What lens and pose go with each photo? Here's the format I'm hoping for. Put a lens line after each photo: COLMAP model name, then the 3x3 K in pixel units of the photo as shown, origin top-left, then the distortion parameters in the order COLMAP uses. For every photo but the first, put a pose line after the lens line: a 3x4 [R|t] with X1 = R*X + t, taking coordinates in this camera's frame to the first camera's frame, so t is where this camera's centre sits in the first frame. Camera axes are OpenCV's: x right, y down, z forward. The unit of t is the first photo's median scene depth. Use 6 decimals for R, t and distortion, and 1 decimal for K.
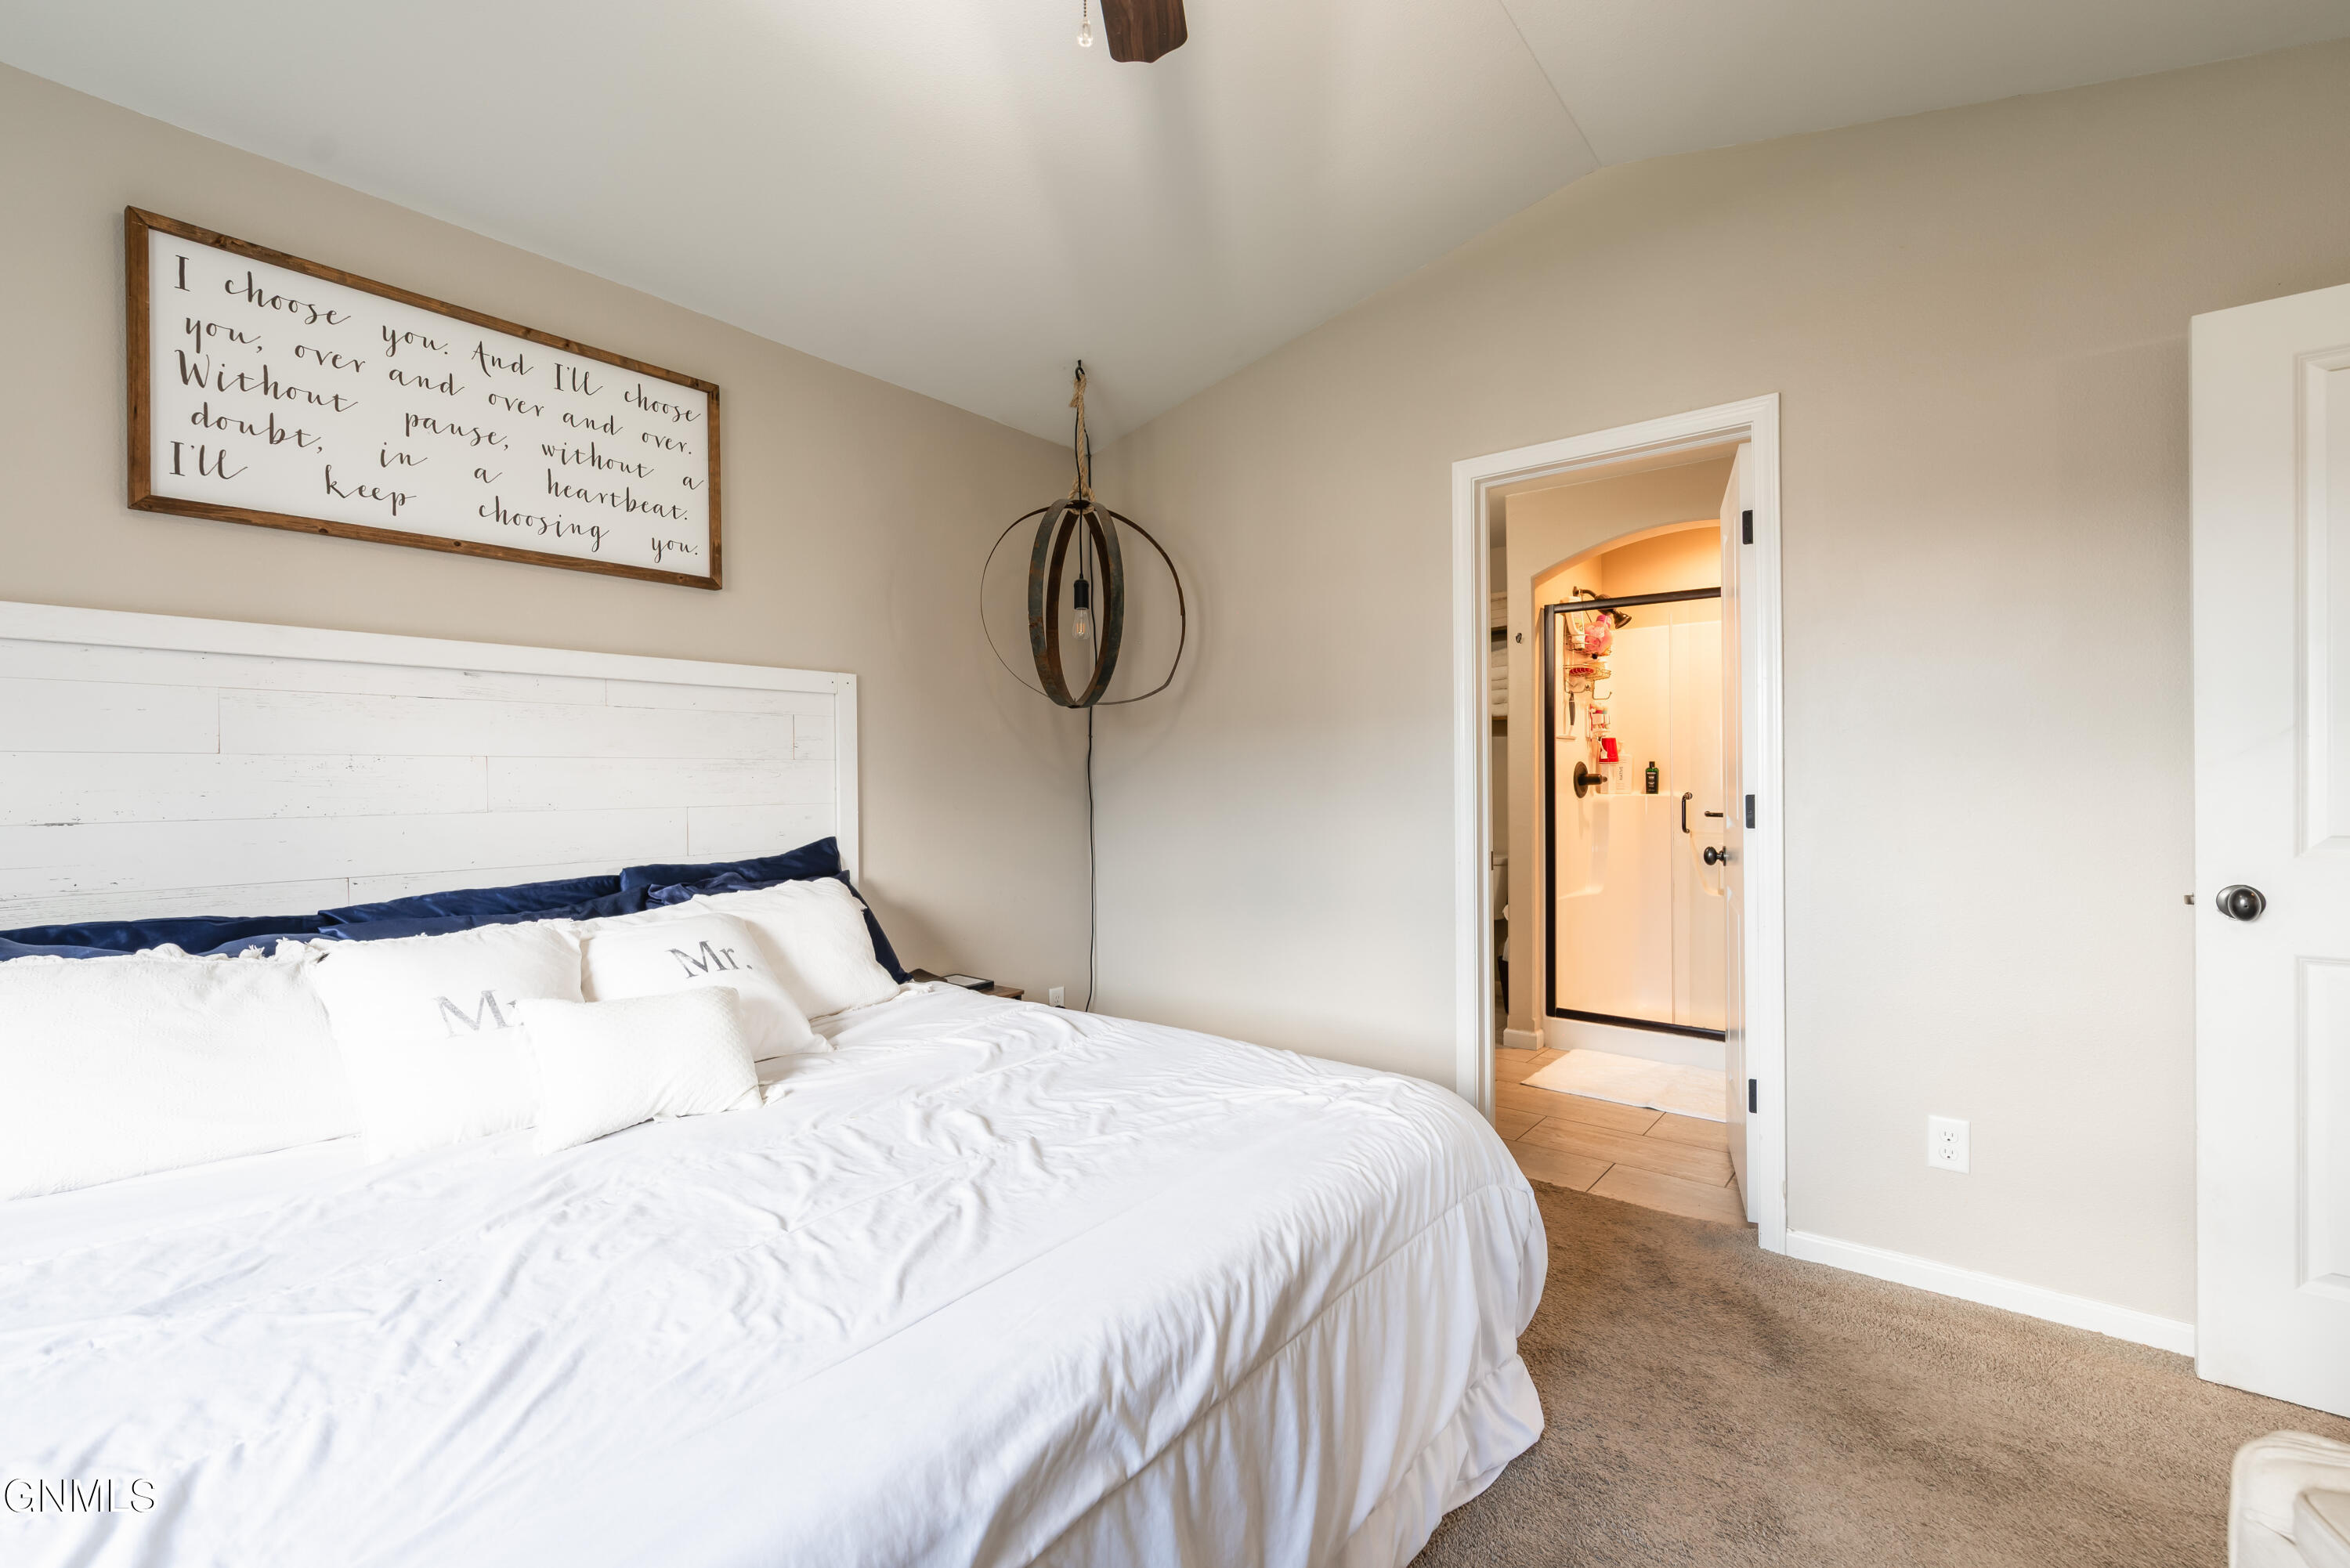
lens RADIAL K [[1007.4, 0, 1169.9], [0, 1007.4, 786.4], [0, 0, 1]] dist [0.000213, -0.000326]
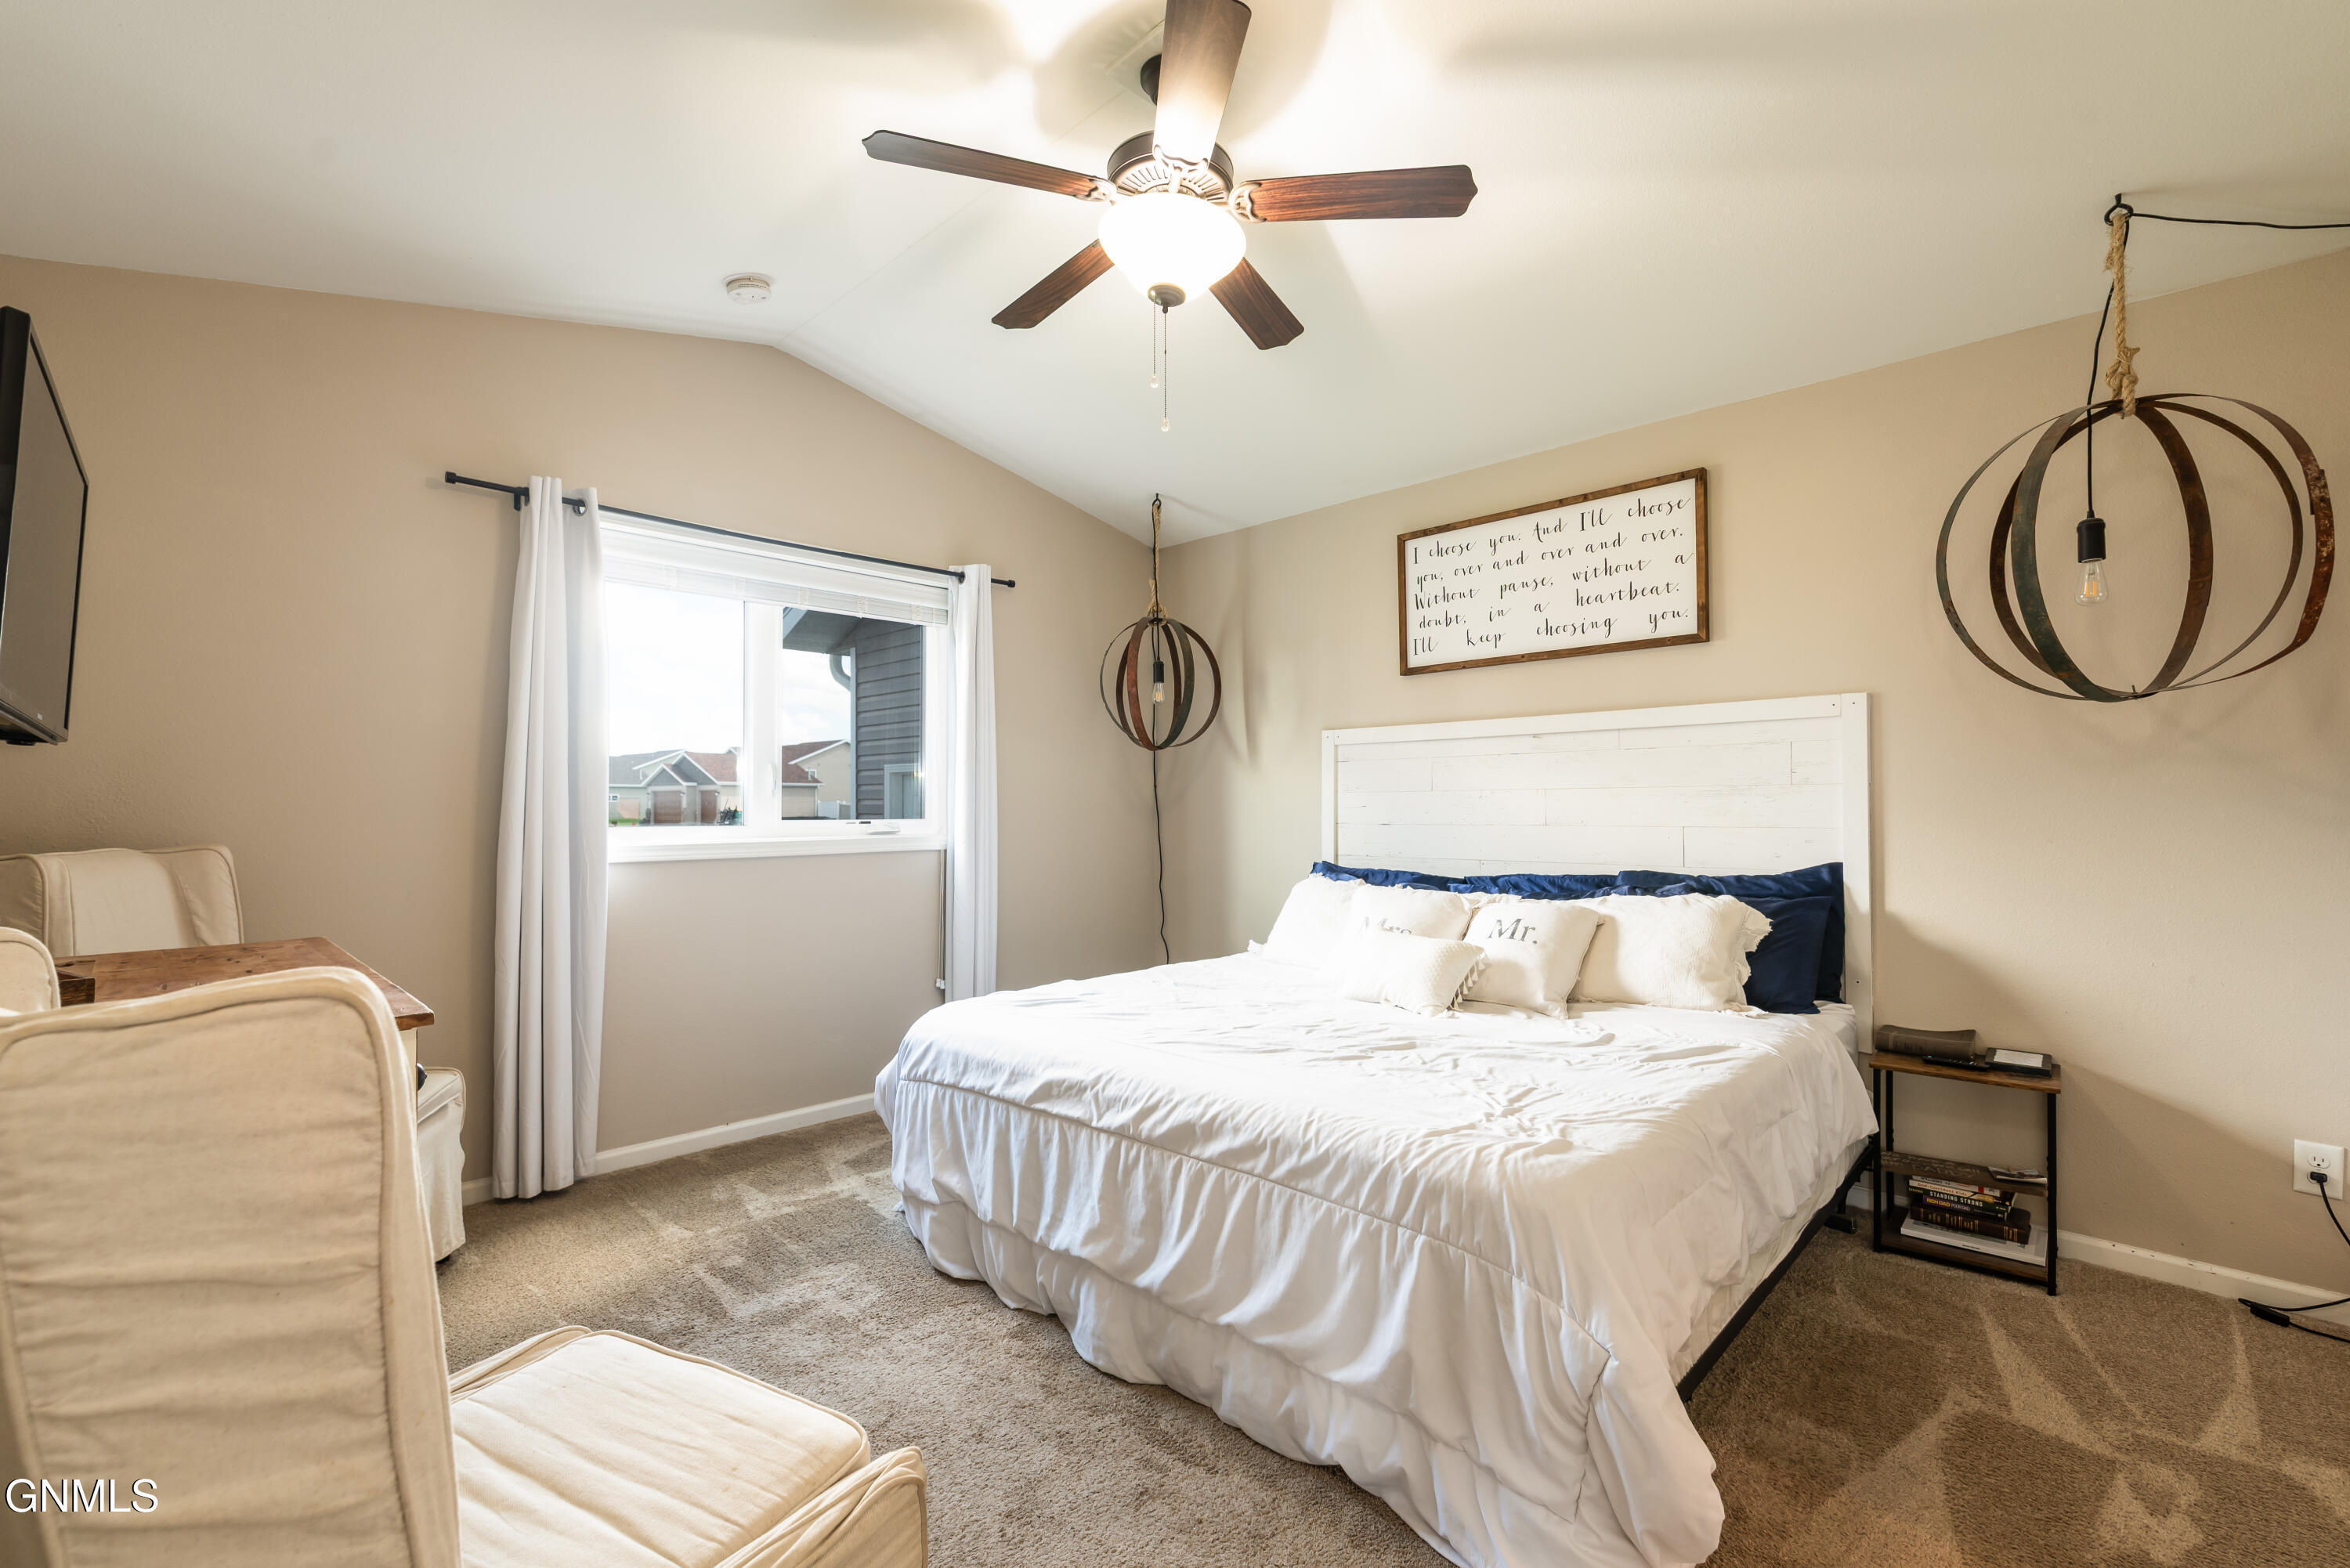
lens RADIAL K [[1007.4, 0, 1169.6], [0, 1007.4, 794.5], [0, 0, 1]] dist [0.000213, -0.000326]
pose [[-0.097657, -0.005311, -0.995206, 0.901610], [-0.003042, 0.999983, -0.005038, -0.012598], [0.995215, 0.002536, -0.097671, 0.581502]]
